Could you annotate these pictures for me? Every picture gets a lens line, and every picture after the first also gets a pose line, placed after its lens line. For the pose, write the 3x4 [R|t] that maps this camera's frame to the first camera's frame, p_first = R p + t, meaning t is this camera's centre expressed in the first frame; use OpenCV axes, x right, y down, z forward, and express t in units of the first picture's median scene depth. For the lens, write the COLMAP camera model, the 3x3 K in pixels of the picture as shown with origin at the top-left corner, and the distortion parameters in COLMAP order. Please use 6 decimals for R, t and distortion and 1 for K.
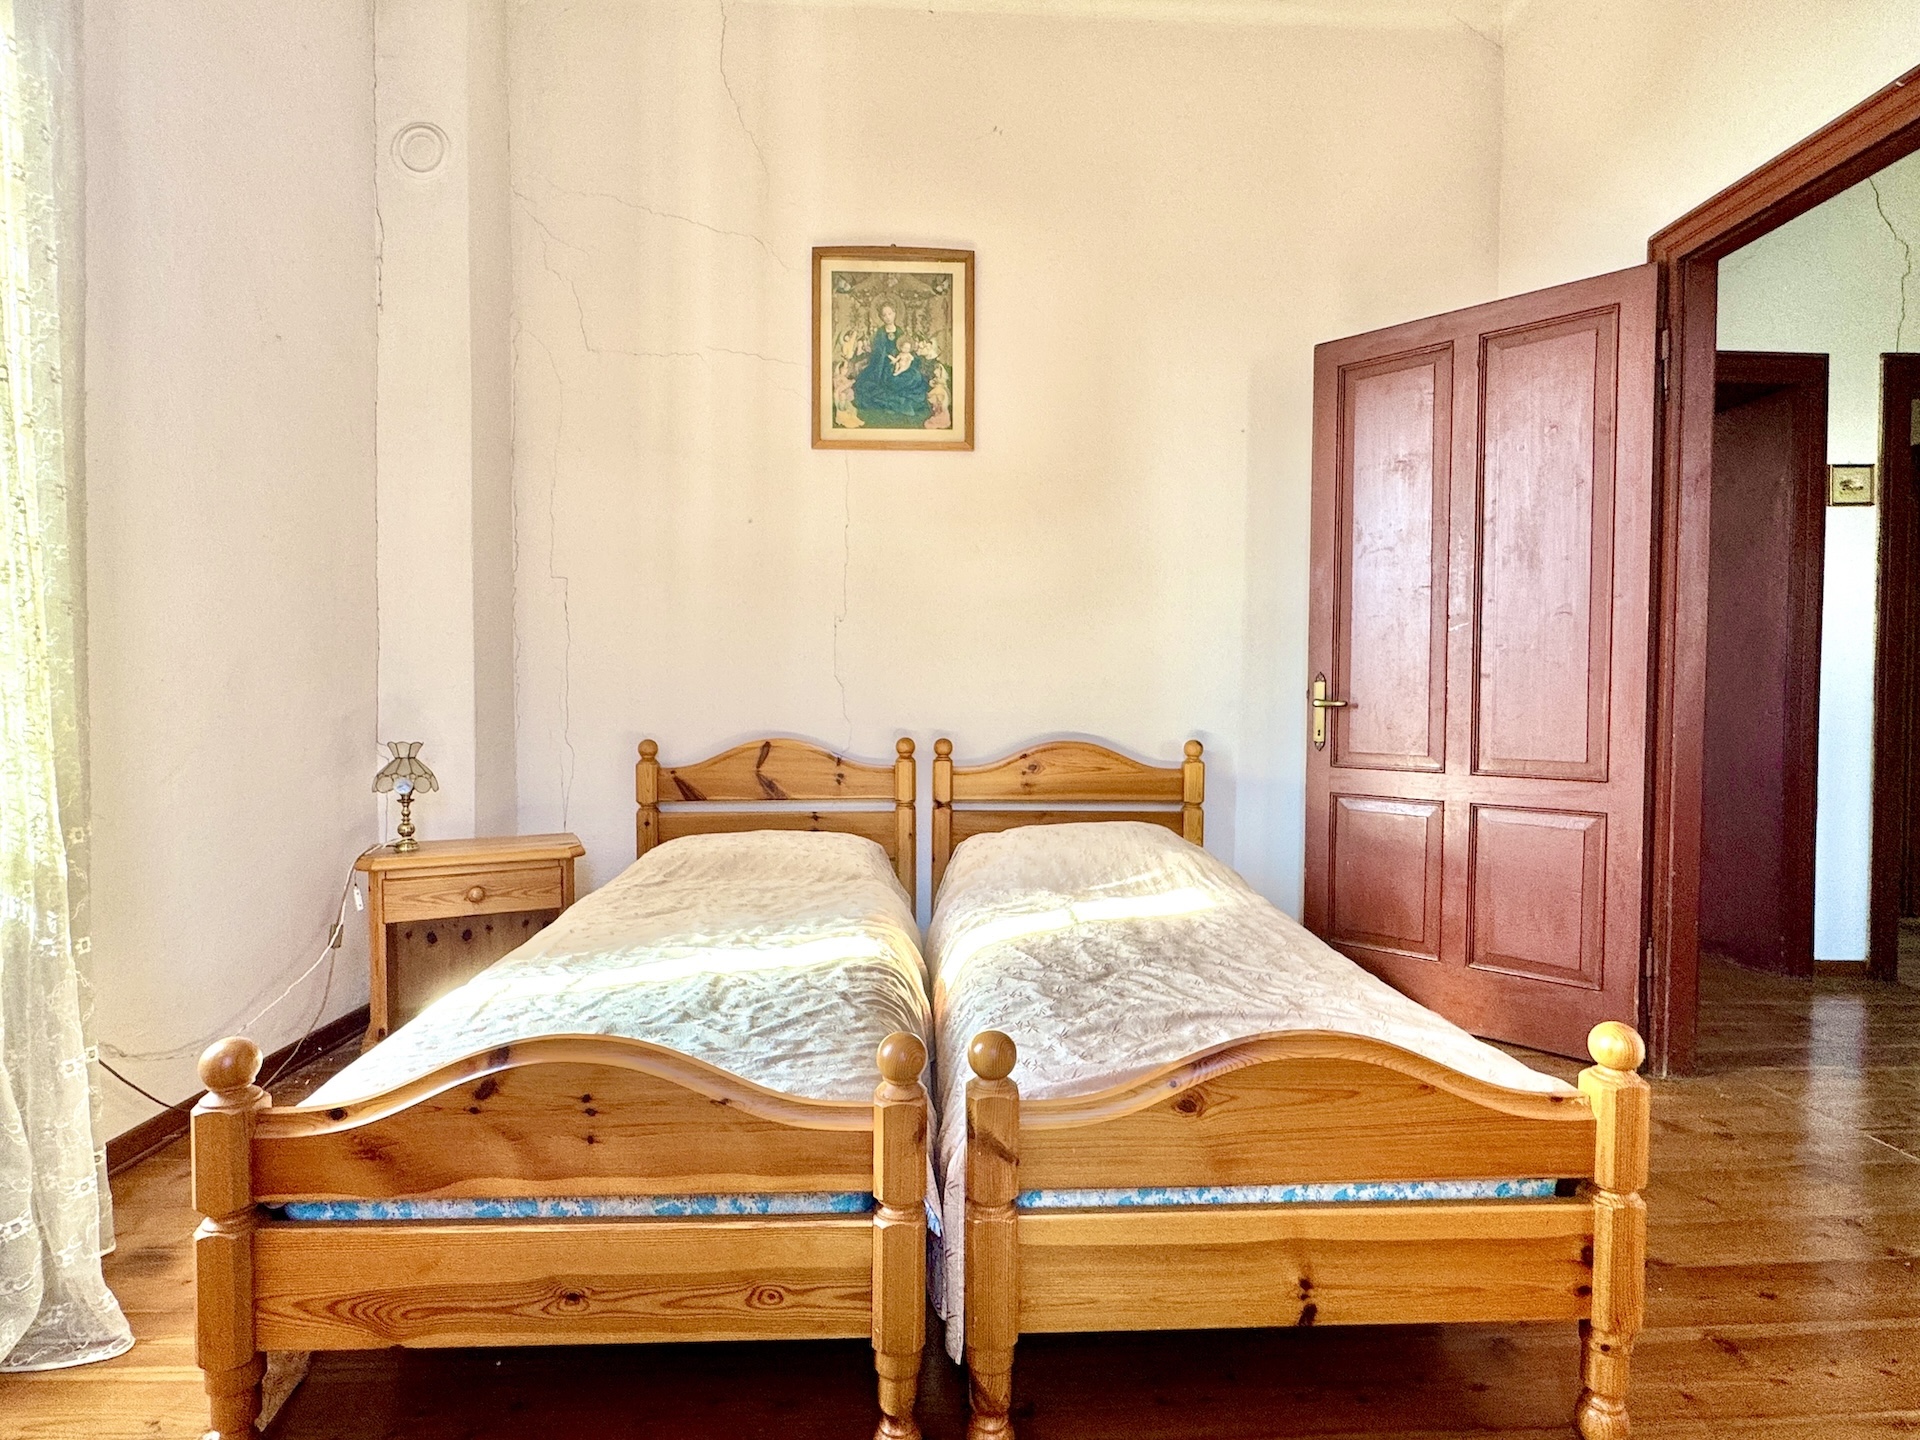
lens RADIAL K [[993.7, 0, 960.9], [0, 993.7, 713.5], [0, 0, 1]] dist [-0.001785, -0.000047]
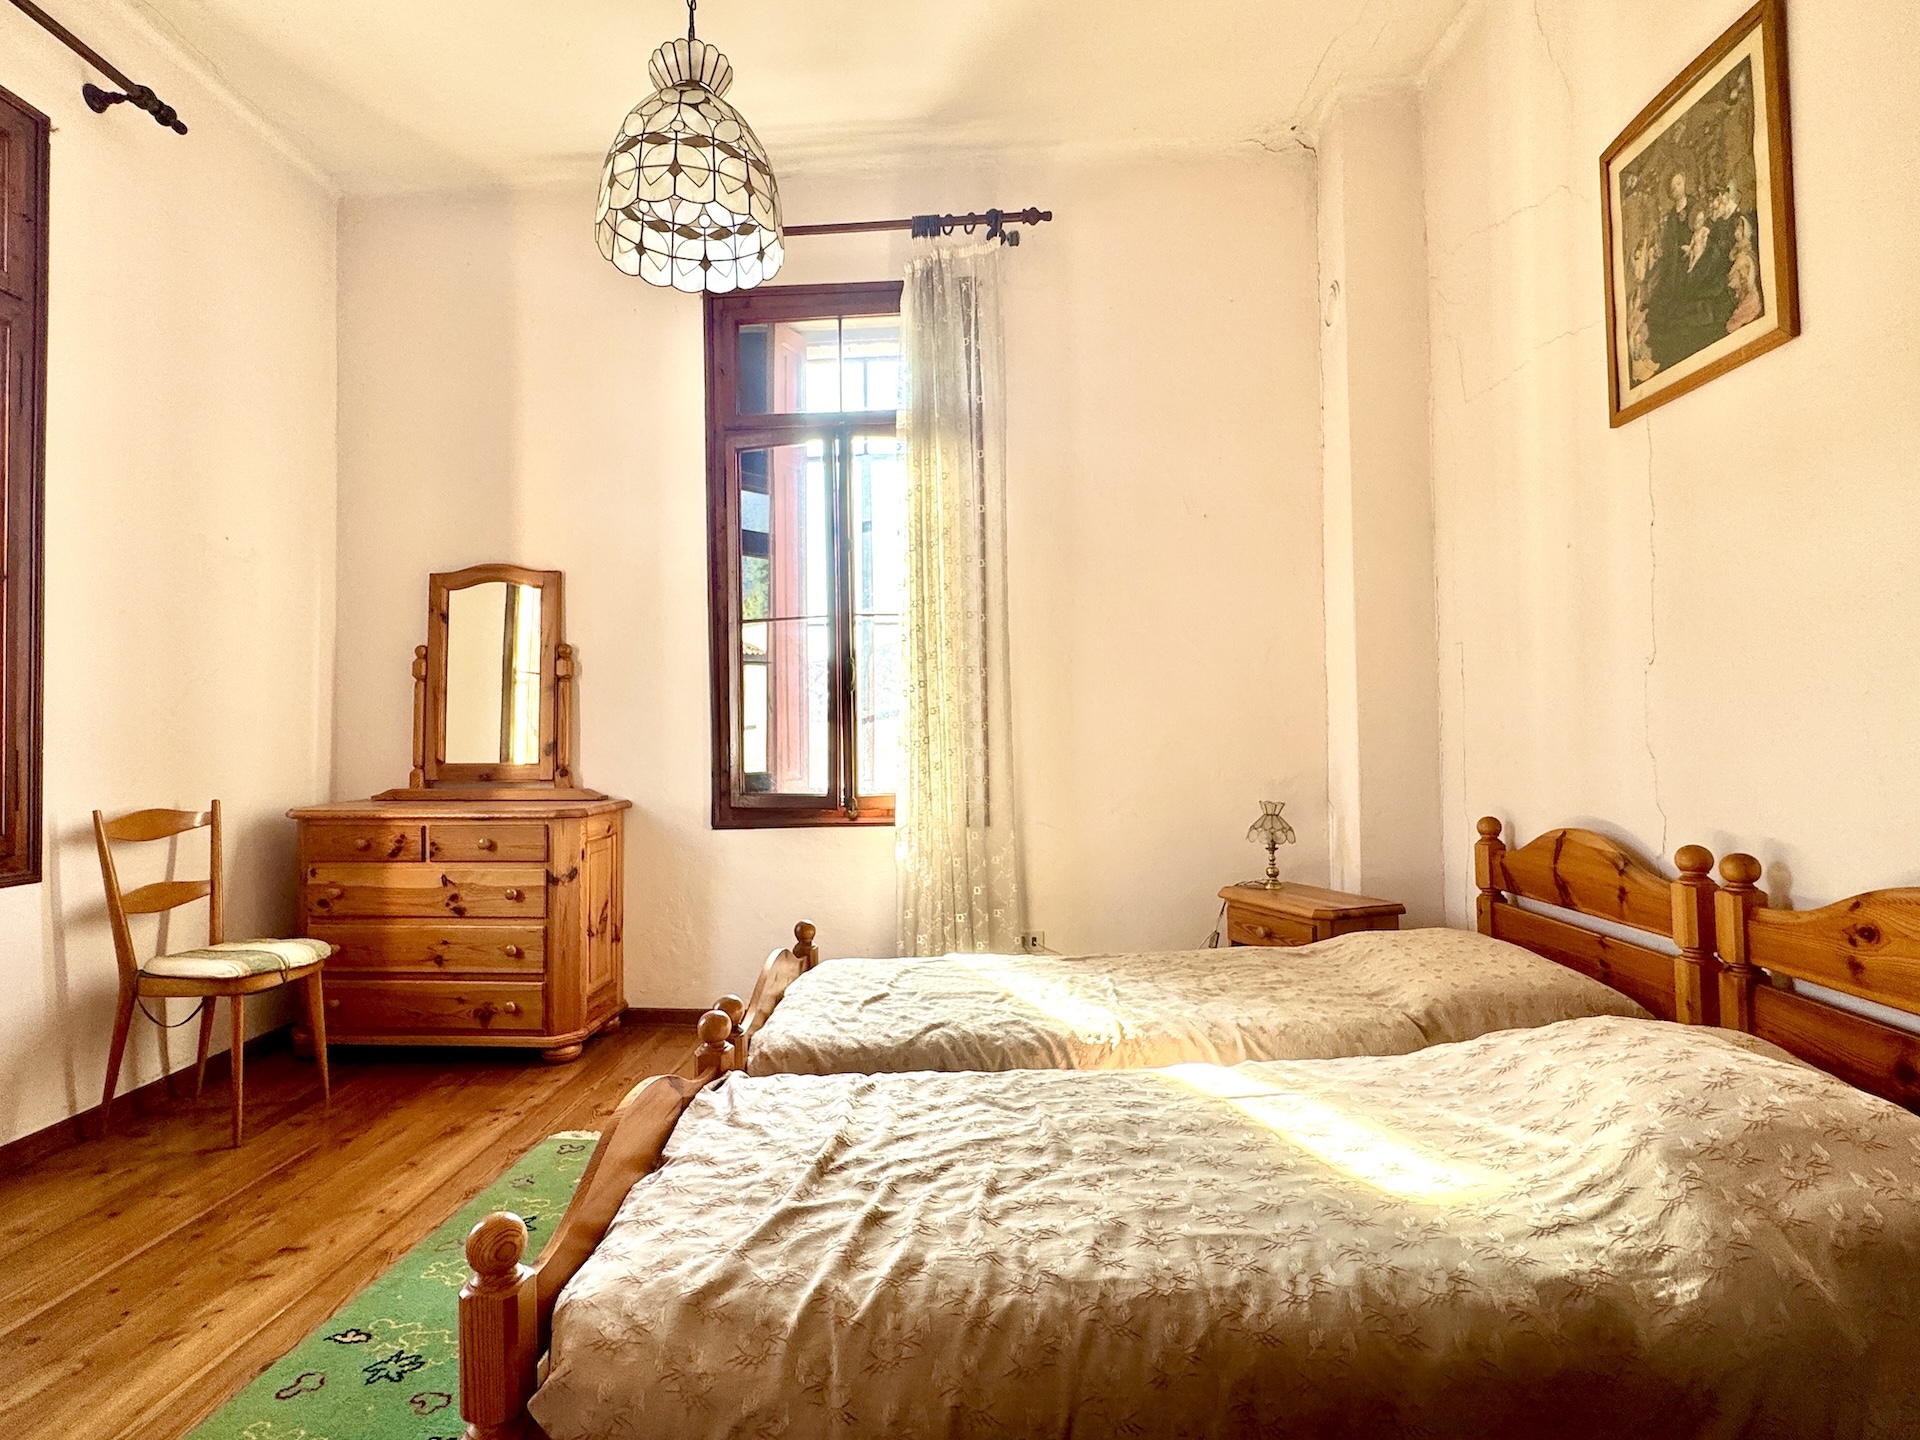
lens RADIAL K [[993.7, 0, 960.9], [0, 993.7, 713.5], [0, 0, 1]] dist [-0.001785, -0.000047]
pose [[-0.076106, -0.030406, -0.996636, 0.593571], [-0.013100, 0.999479, -0.029493, -0.033414], [0.997014, 0.010811, -0.076465, 0.587251]]
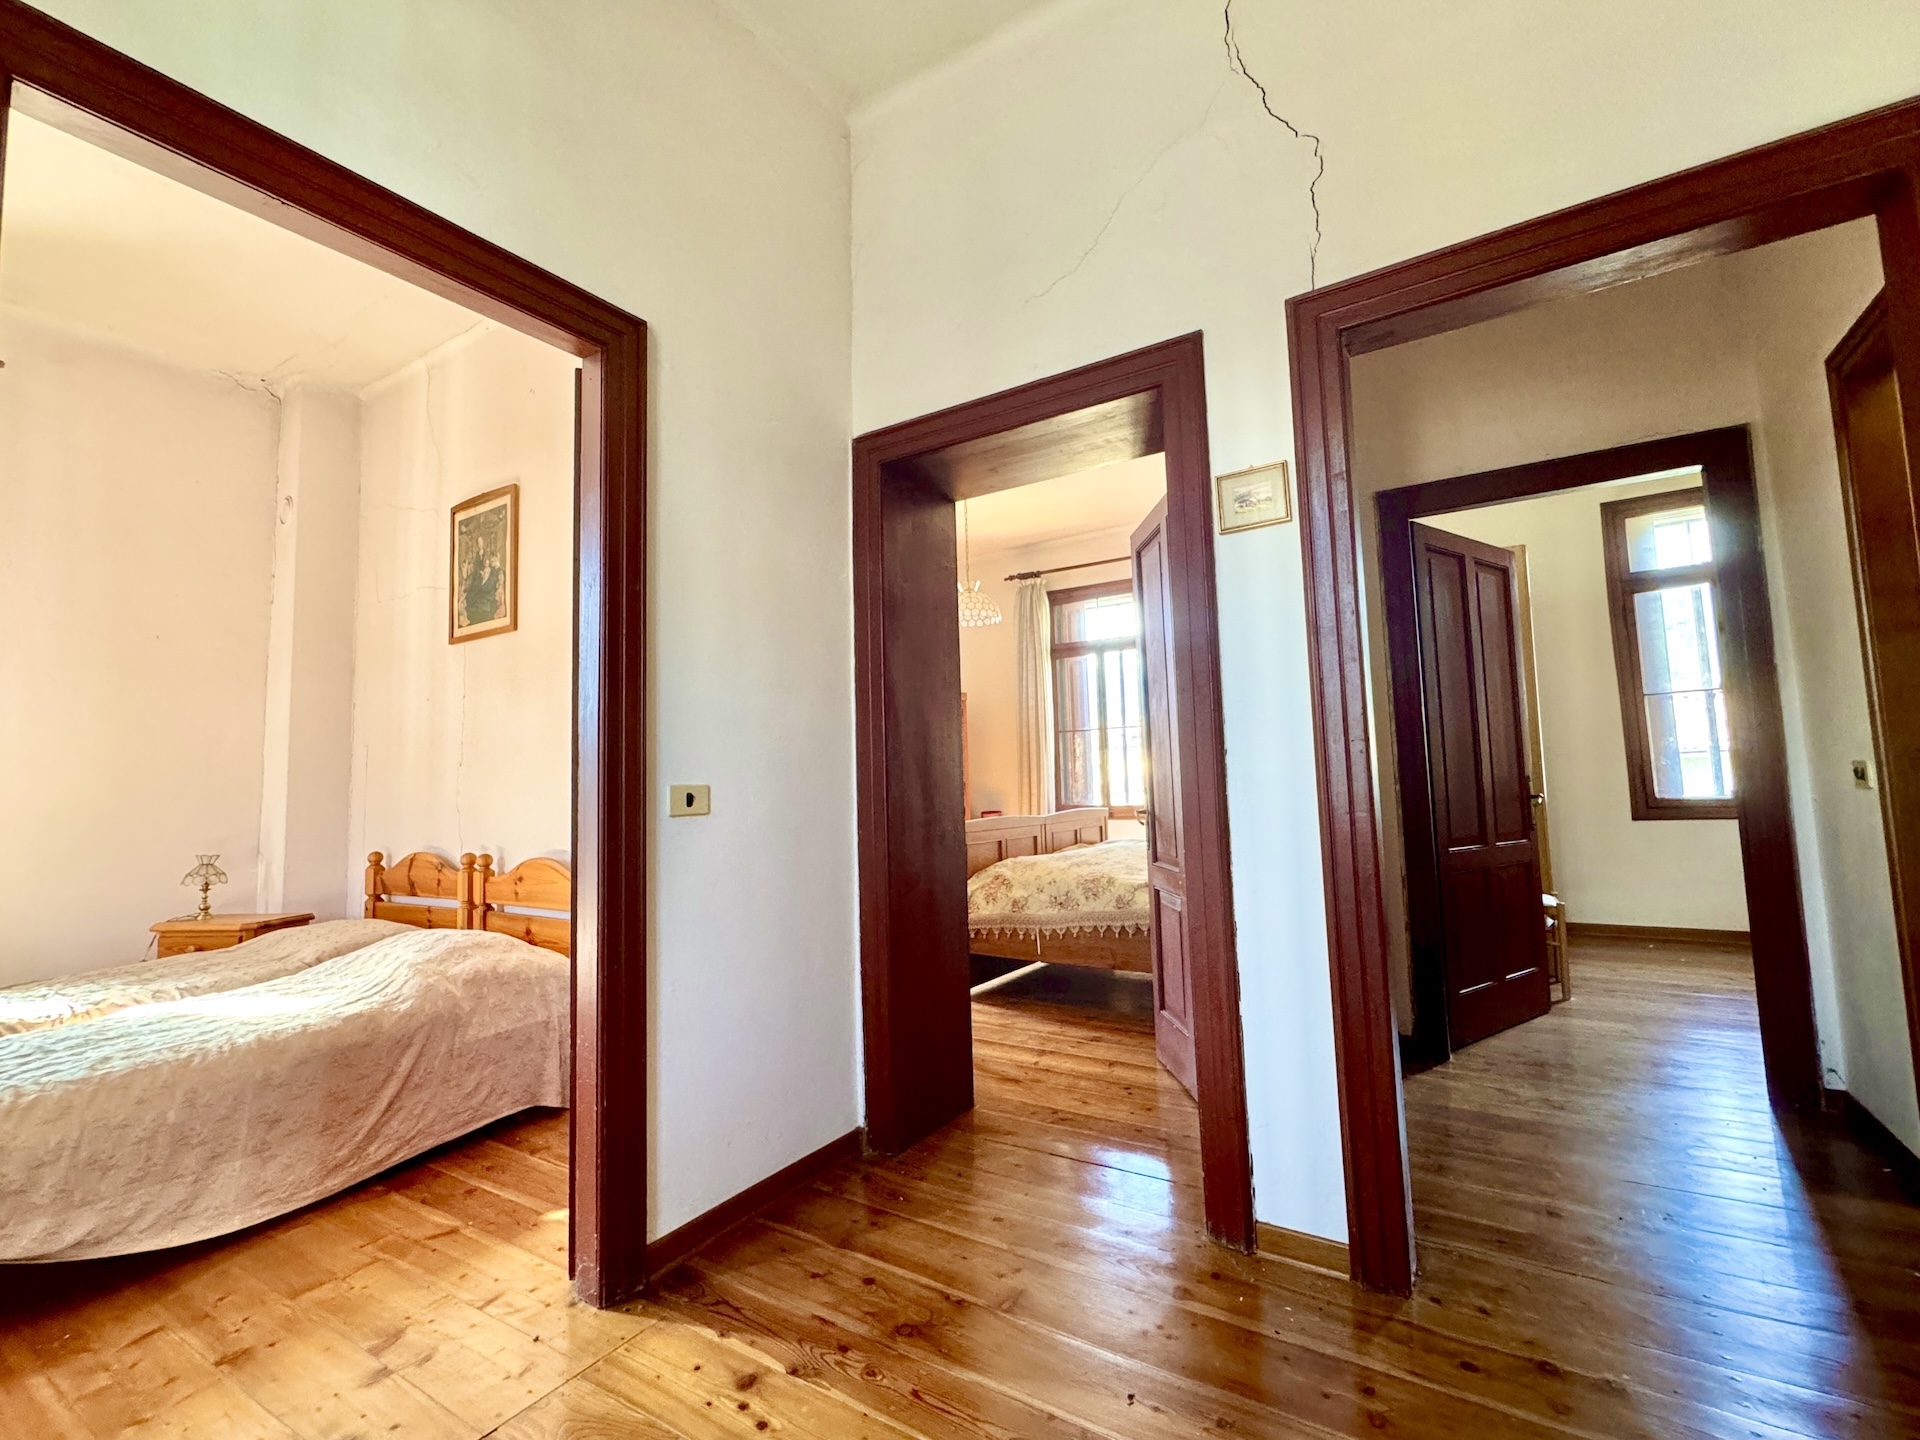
lens RADIAL K [[816.9, 0, 962.3], [0, 816.9, 716.3], [0, 0, 1]] dist [-0.003376, 0.000571]
pose [[0.830408, -0.077935, -0.551679, 1.089078], [0.020098, 0.993714, -0.110129, -0.022951], [0.556794, 0.080364, 0.826754, 0.453595]]
